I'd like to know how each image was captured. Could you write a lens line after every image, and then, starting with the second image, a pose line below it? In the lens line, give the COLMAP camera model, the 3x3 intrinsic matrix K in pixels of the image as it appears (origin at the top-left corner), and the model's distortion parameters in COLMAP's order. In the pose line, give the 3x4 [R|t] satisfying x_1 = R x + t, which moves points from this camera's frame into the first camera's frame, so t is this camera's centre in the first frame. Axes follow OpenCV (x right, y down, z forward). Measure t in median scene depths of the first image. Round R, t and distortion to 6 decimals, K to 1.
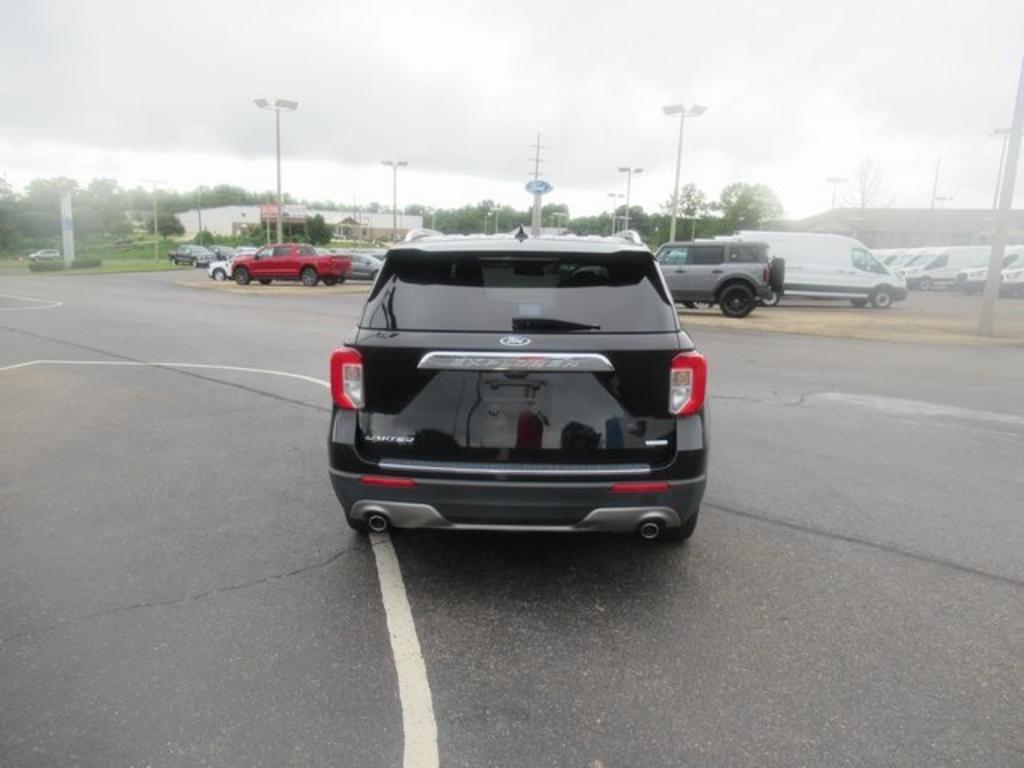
lens RADIAL K [[769.9, 0, 508.1], [0, 769.9, 385.4], [0, 0, 1]] dist [-0.015287, 0.010104]
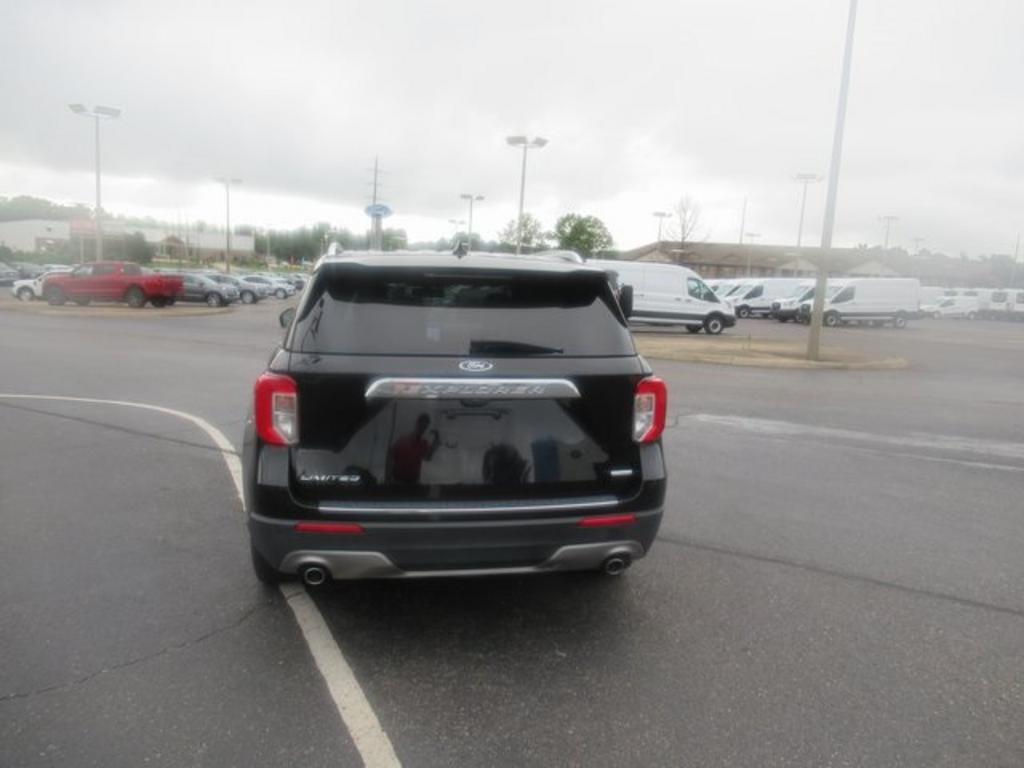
lens RADIAL K [[769.9, 0, 508.4], [0, 769.9, 384.9], [0, 0, 1]] dist [-0.015287, 0.010104]
pose [[0.977797, -0.009308, 0.209346, -0.121485], [0.016219, 0.999378, -0.031318, -0.005142], [-0.208925, 0.034018, 0.977340, 0.089434]]
